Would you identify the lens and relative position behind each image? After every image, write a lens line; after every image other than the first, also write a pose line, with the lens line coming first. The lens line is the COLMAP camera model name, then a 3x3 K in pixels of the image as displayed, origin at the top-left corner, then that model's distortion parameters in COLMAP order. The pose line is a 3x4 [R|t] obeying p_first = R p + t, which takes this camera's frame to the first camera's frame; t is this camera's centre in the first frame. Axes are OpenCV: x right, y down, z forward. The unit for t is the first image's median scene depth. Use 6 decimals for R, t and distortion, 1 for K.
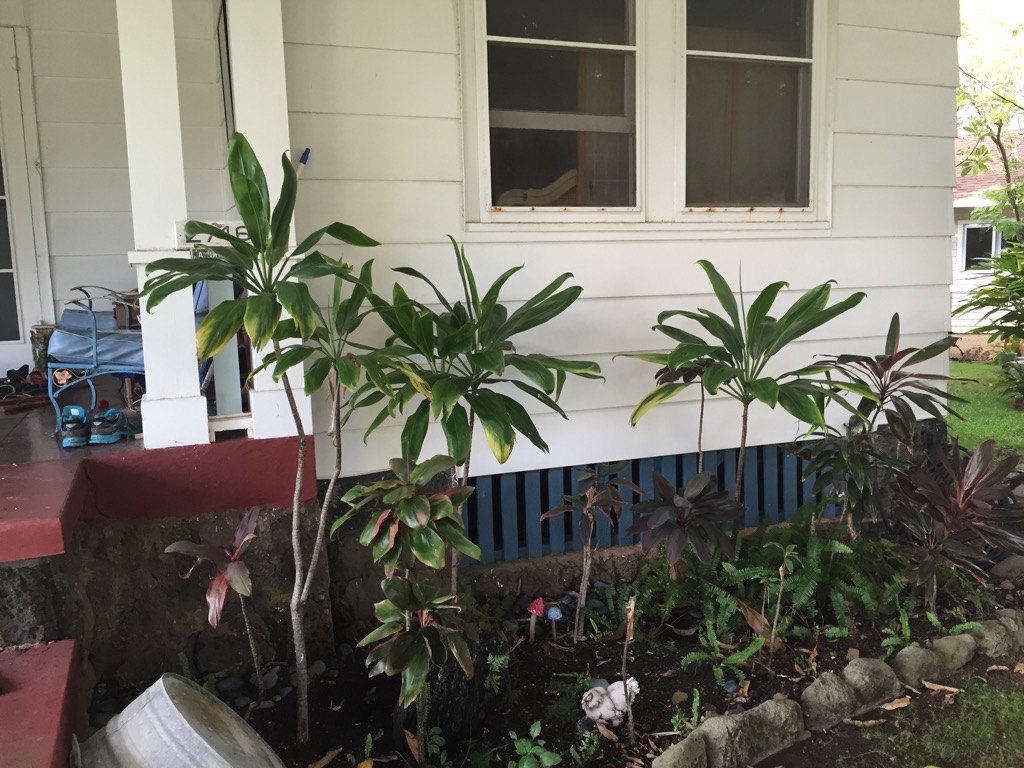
lens RADIAL K [[876.0, 0, 514.6], [0, 876.0, 386.2], [0, 0, 1]] dist [0.060560, -0.076287]
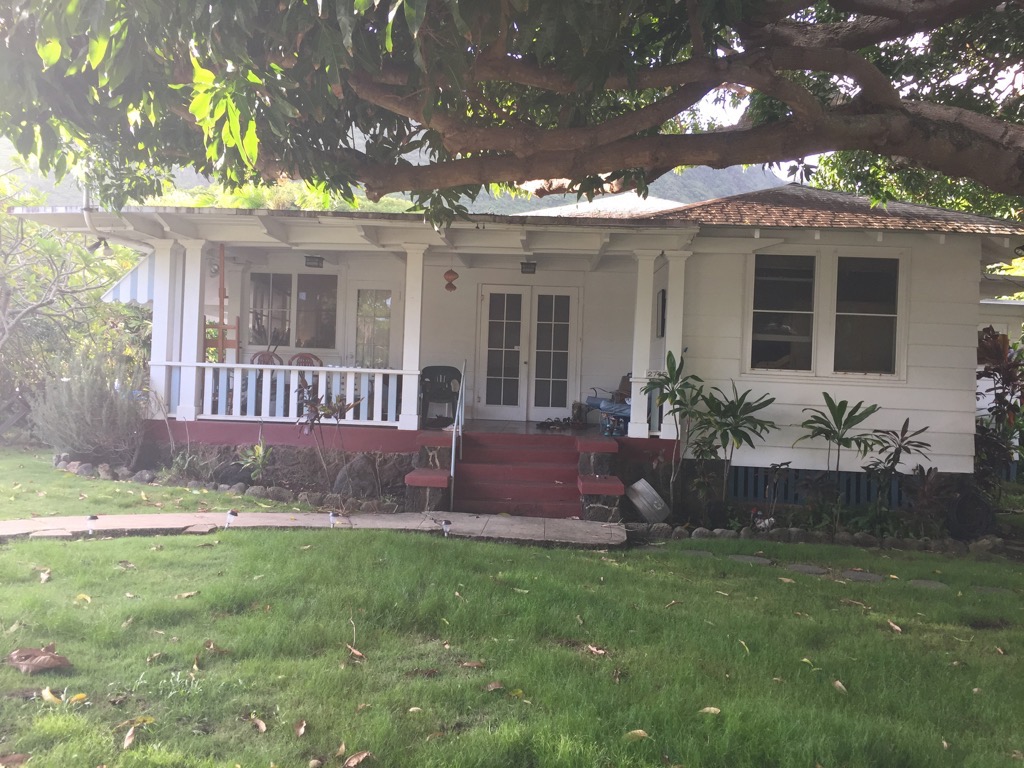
lens RADIAL K [[876.0, 0, 511.4], [0, 876.0, 384.7], [0, 0, 1]] dist [0.060560, -0.076287]
pose [[0.914206, 0.063228, -0.400288, 0.418653], [-0.116760, 0.986964, -0.110769, 0.256300], [0.388066, 0.148003, 0.909670, -1.912365]]
